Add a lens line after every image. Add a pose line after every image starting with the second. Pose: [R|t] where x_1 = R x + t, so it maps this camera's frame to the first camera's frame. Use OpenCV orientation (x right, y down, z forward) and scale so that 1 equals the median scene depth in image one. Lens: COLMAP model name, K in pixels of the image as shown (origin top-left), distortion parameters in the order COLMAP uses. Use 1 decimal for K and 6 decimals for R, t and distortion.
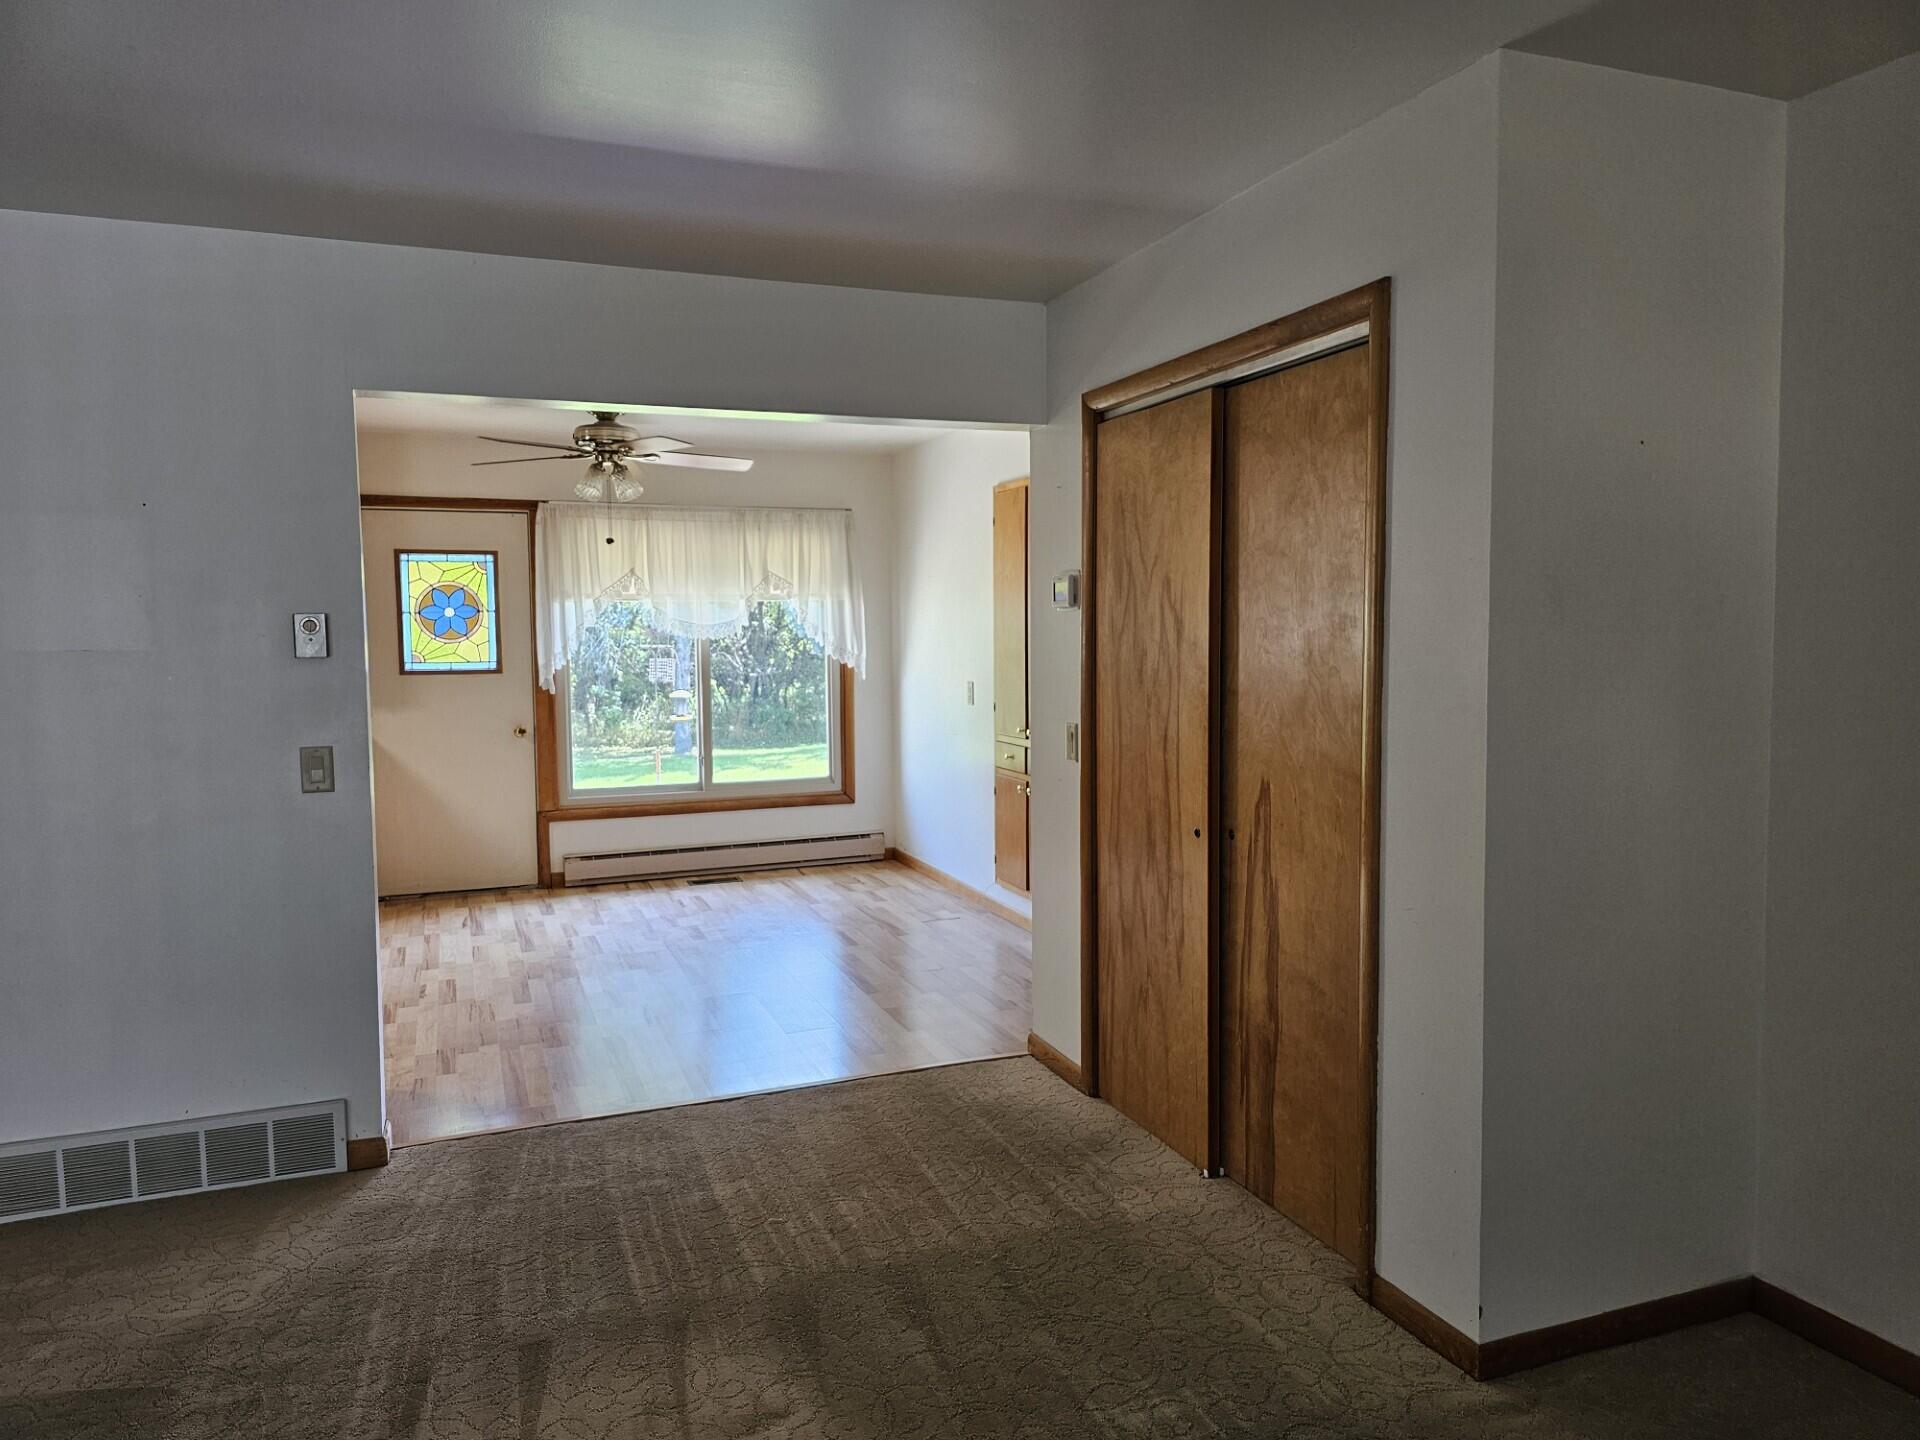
lens RADIAL K [[1297.2, 0, 961.2], [0, 1297.2, 717.7], [0, 0, 1]] dist [0.071382, -0.039400]
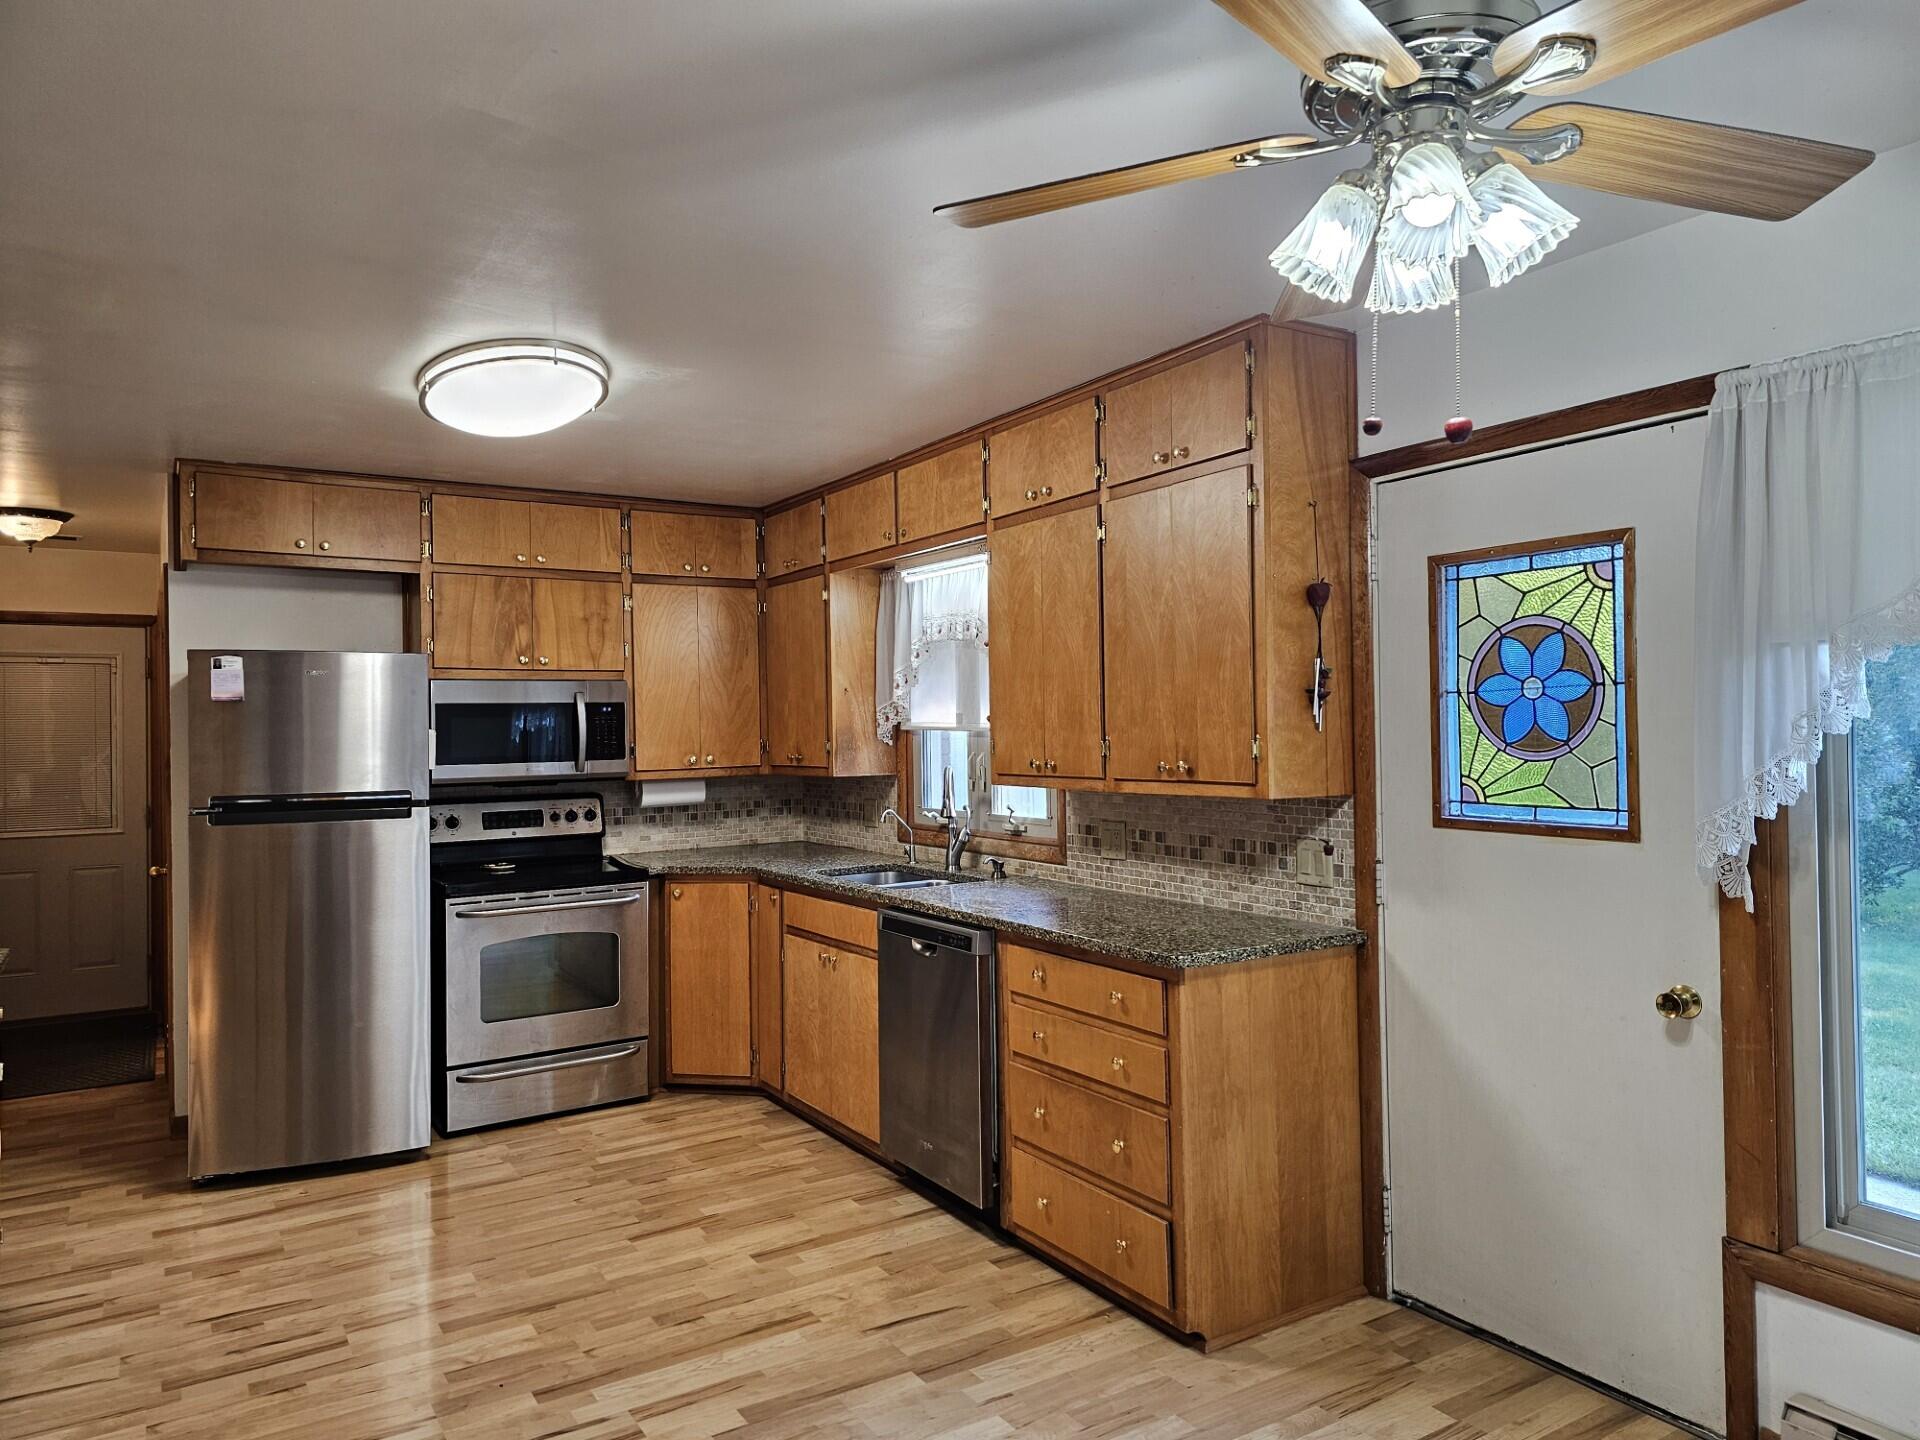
lens RADIAL K [[1297.2, 0, 953.4], [0, 1297.2, 712.8], [0, 0, 1]] dist [0.071382, -0.039400]
pose [[0.192537, -0.007554, -0.981261, -0.006979], [-0.062111, 0.997871, -0.019869, -0.052110], [0.979322, 0.064773, 0.191658, 0.730176]]
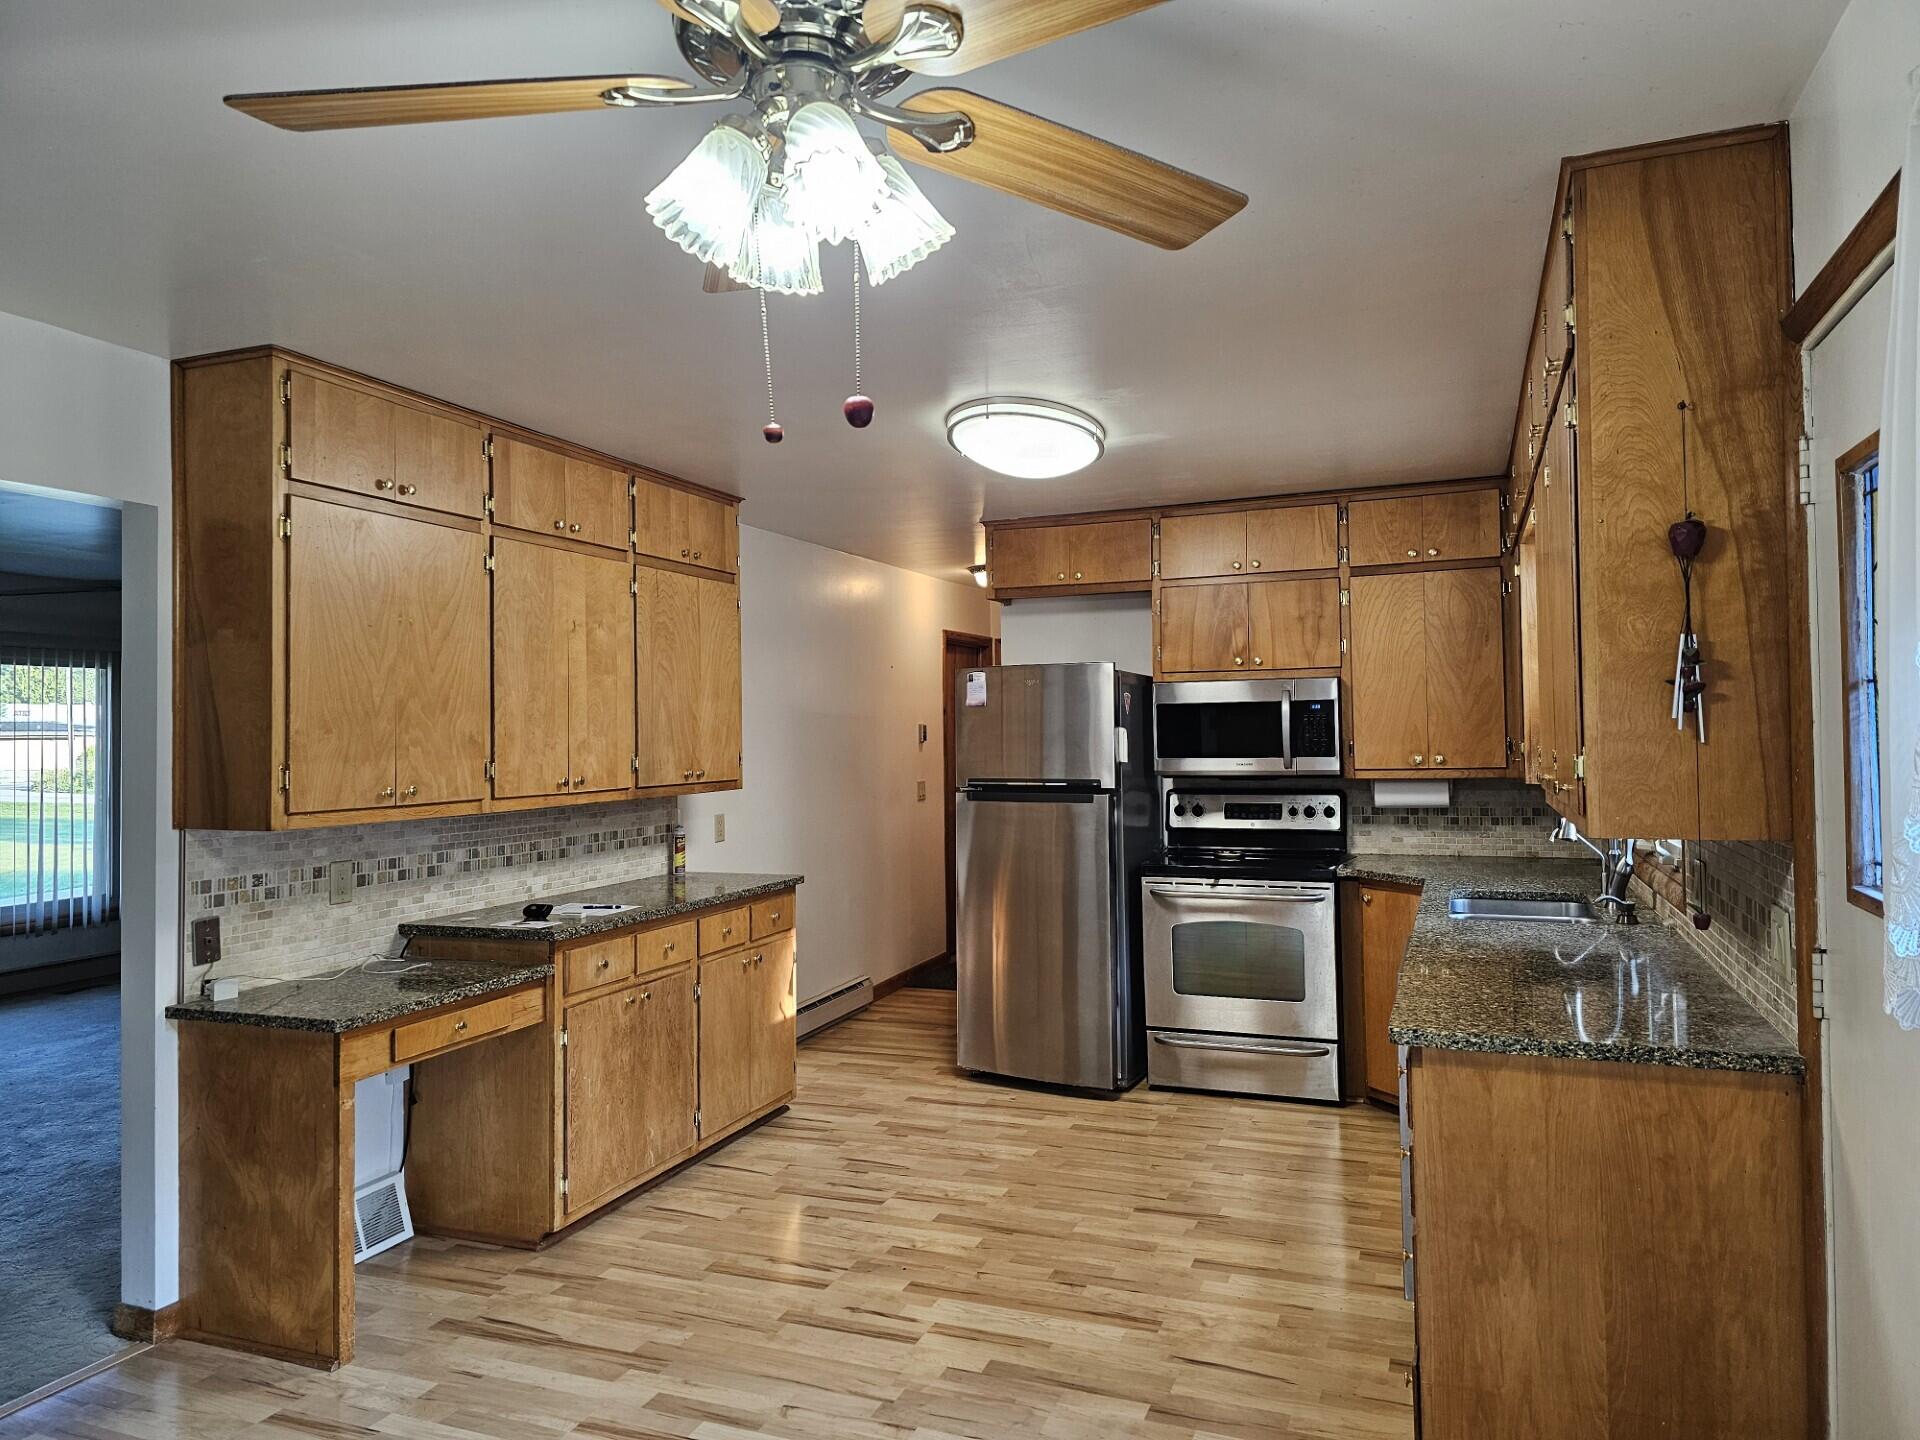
lens RADIAL K [[1297.2, 0, 942.2], [0, 1297.2, 711.8], [0, 0, 1]] dist [0.071382, -0.039400]
pose [[-0.678426, 0.005305, -0.734649, -0.083331], [-0.036502, 0.998495, 0.040919, -0.076292], [0.733761, 0.054577, -0.677212, 1.025265]]
